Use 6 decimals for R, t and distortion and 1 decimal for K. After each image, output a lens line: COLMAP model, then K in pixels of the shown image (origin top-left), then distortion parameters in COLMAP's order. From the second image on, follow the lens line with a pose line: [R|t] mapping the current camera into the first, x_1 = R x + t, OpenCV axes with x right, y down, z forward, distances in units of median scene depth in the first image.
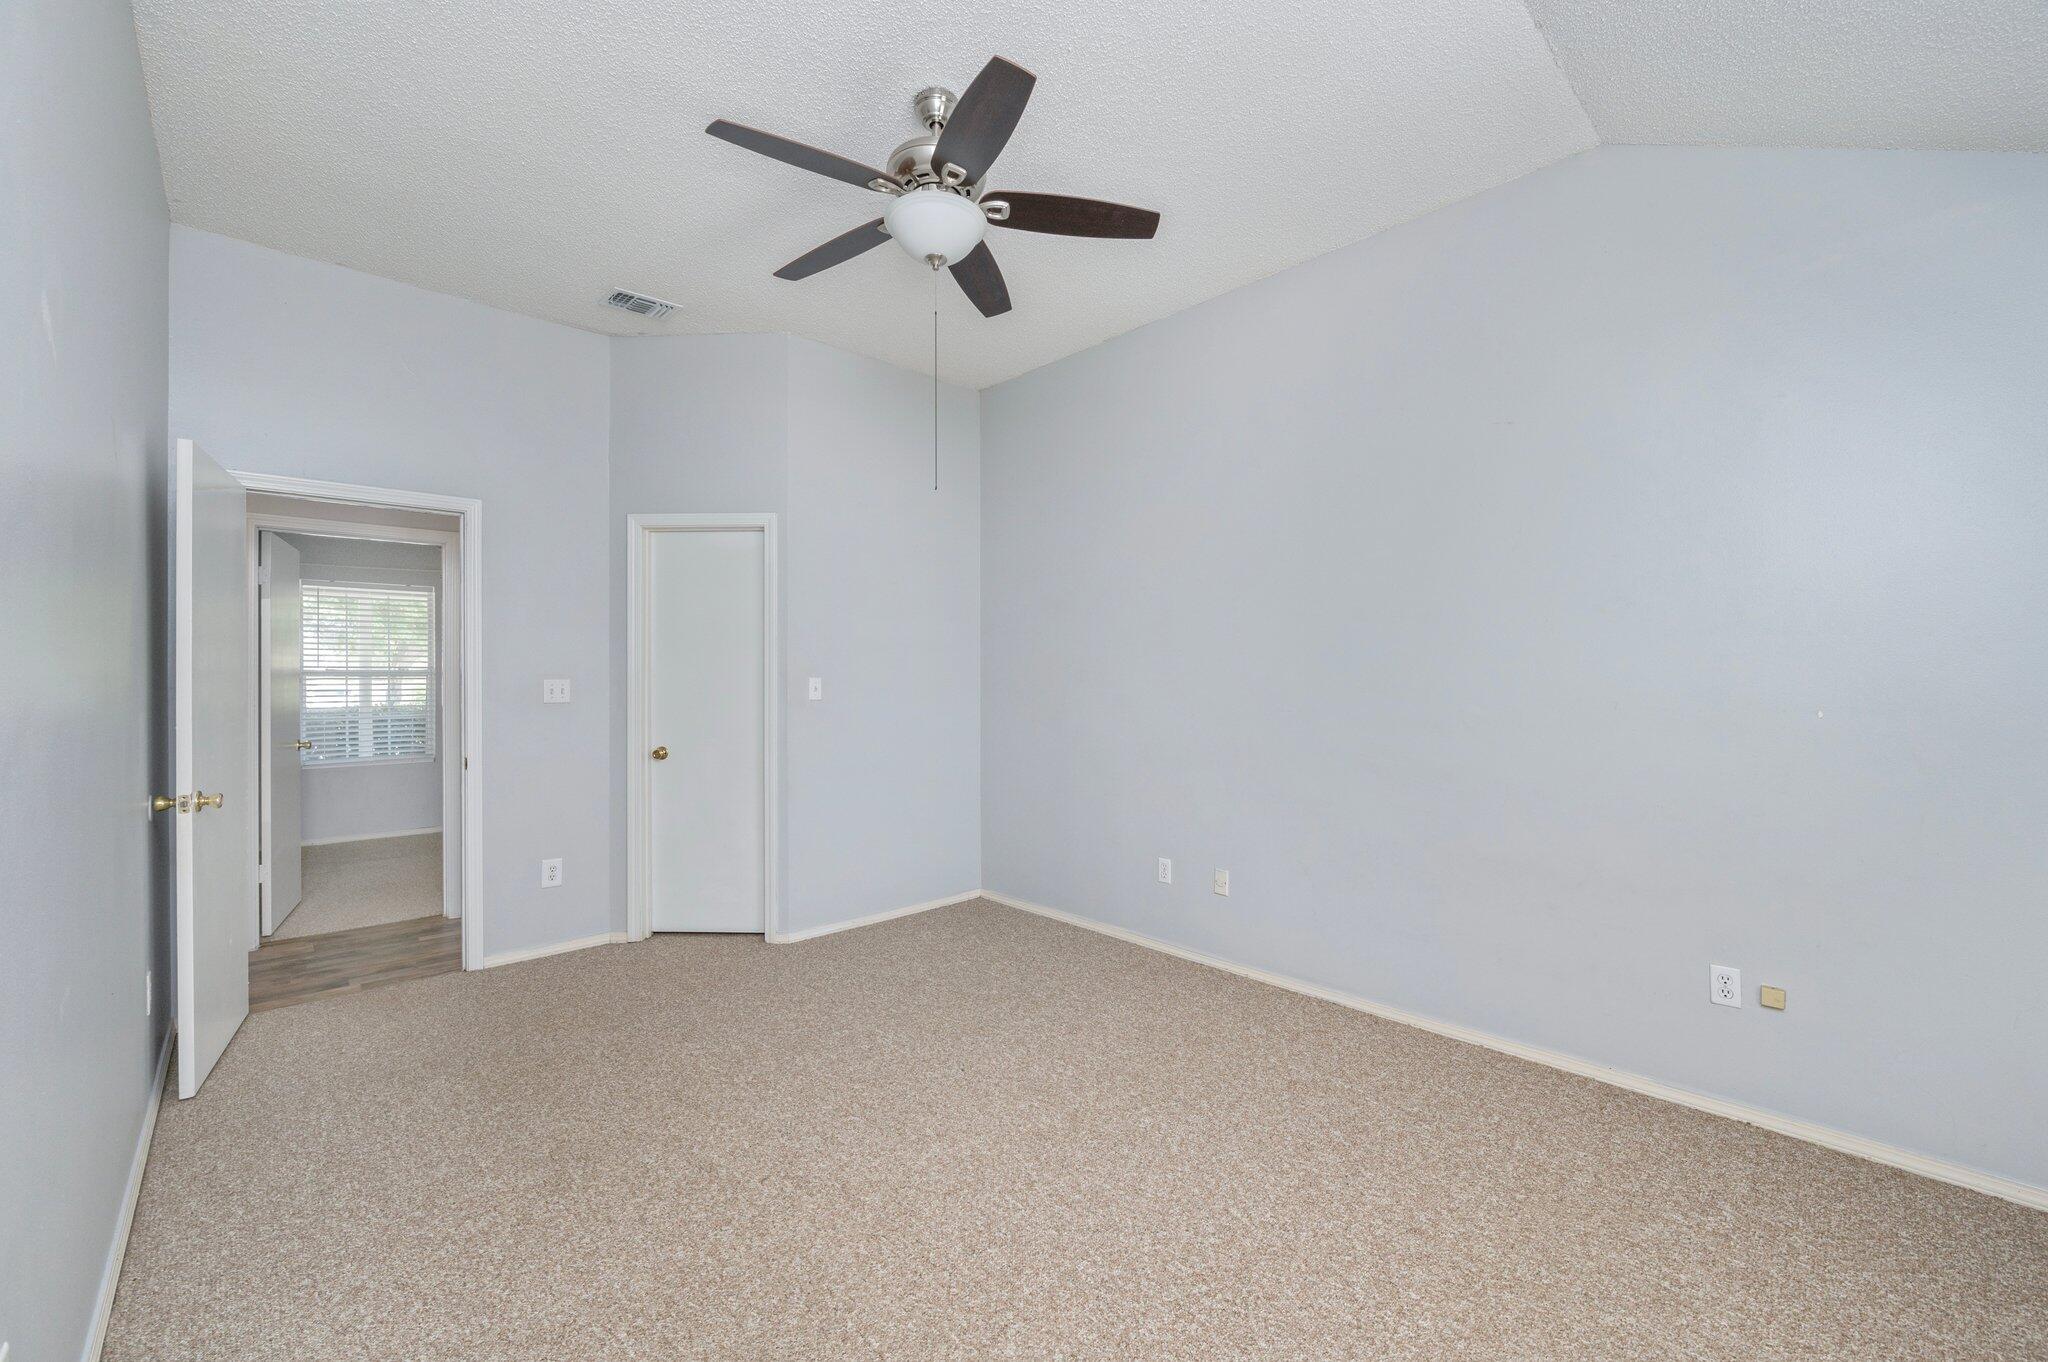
lens RADIAL K [[812.3, 0, 1024.0], [0, 812.3, 681.0], [0, 0, 1]] dist [-0.002410, 0.000280]
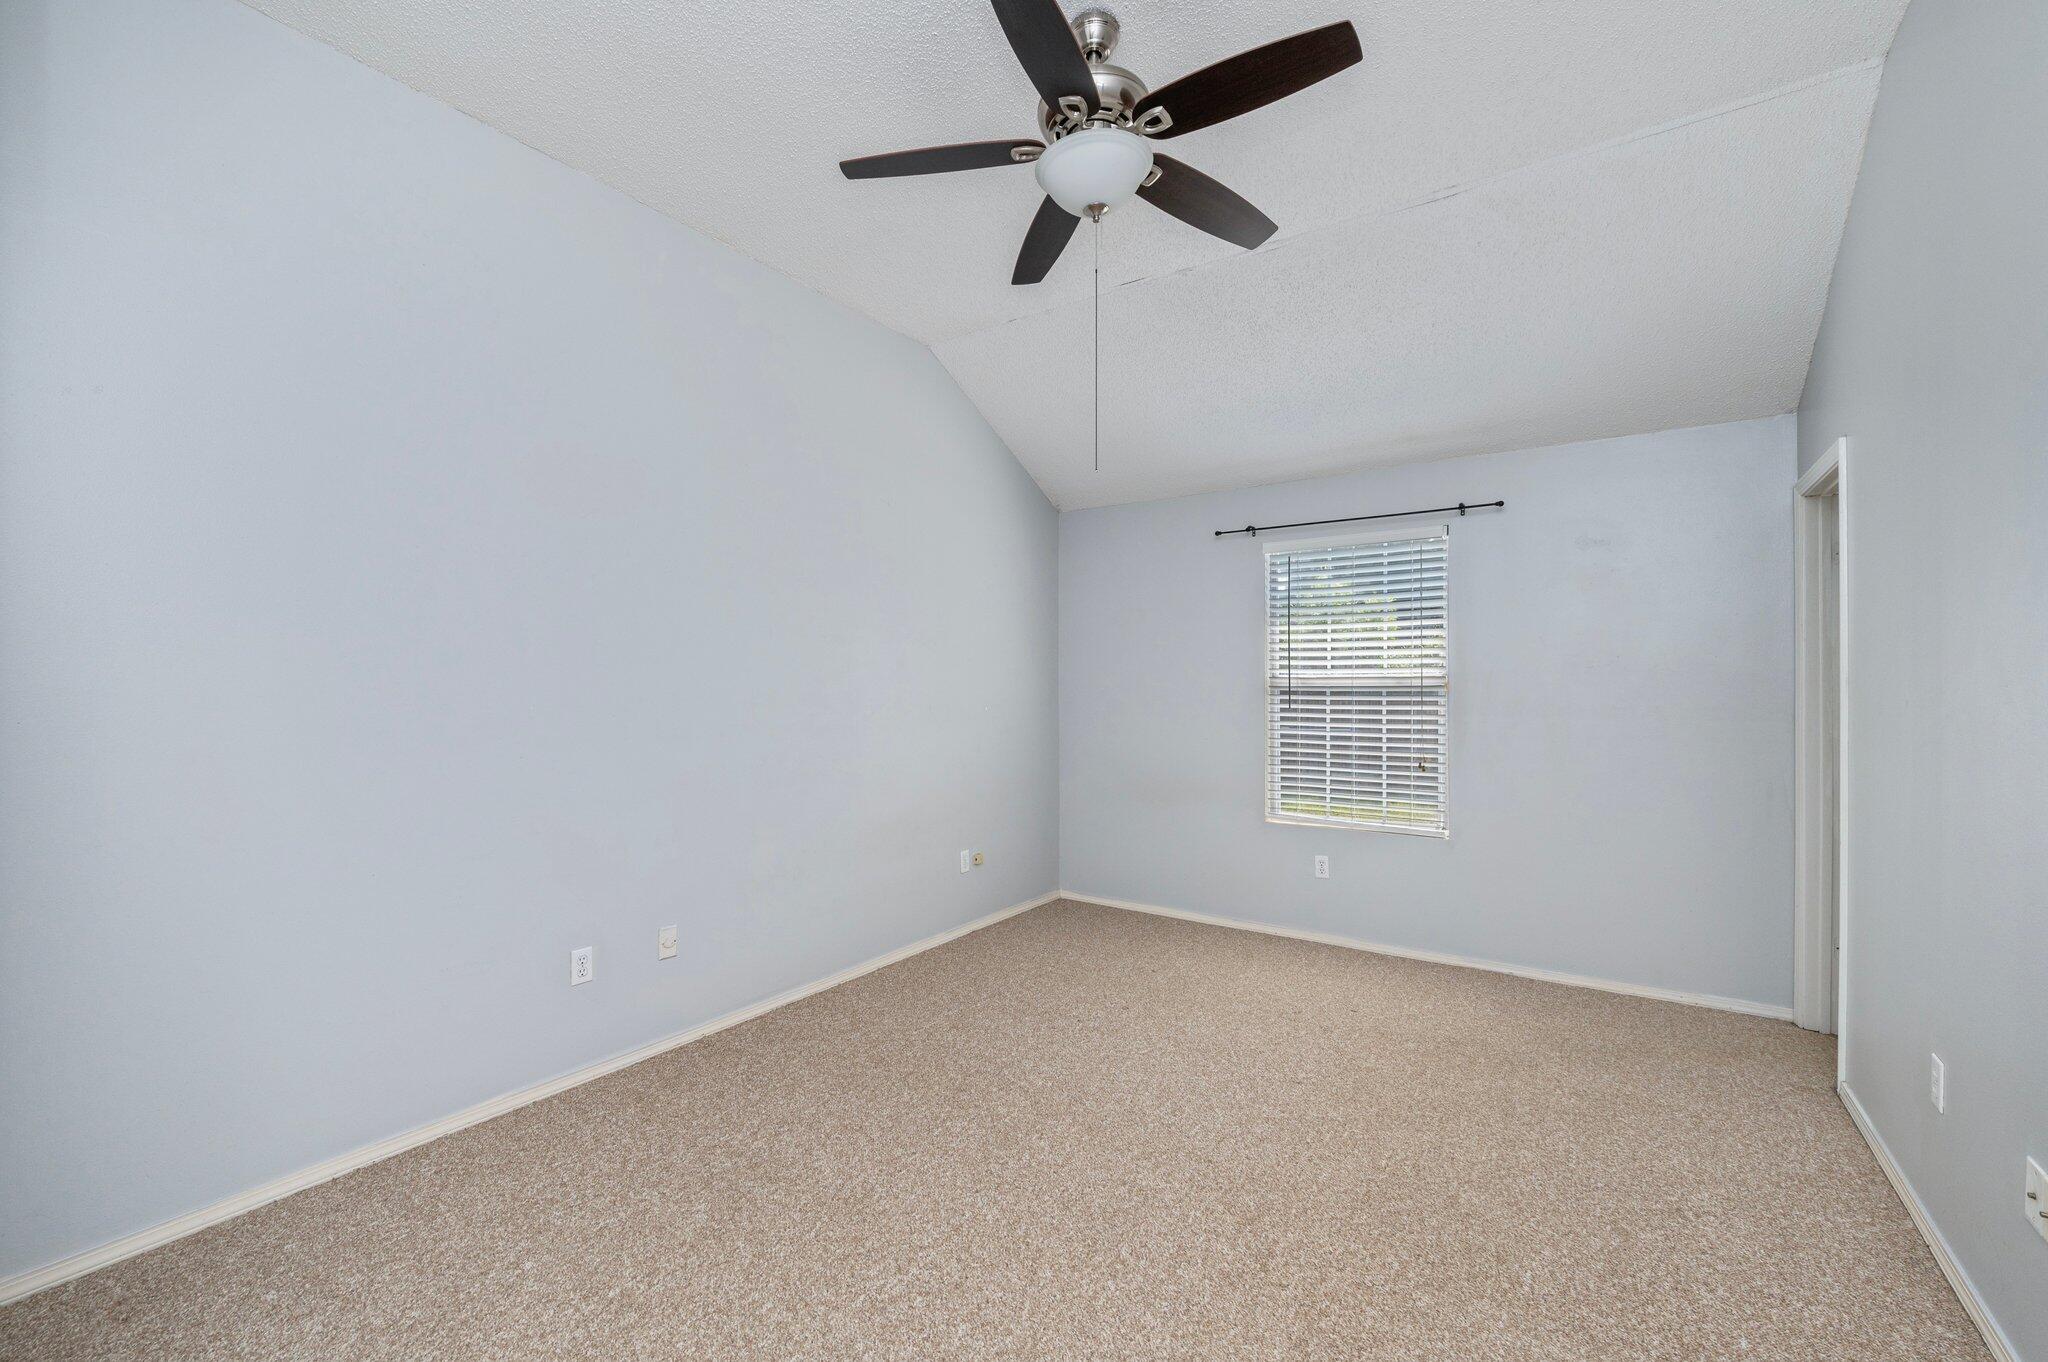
lens RADIAL K [[812.3, 0, 1024.0], [0, 812.3, 681.0], [0, 0, 1]] dist [-0.002410, 0.000280]
pose [[-0.194828, 0.013718, 0.980741, -0.903415], [0.002432, 0.999906, -0.013503, -0.001663], [-0.980834, -0.000245, -0.194843, 1.171148]]
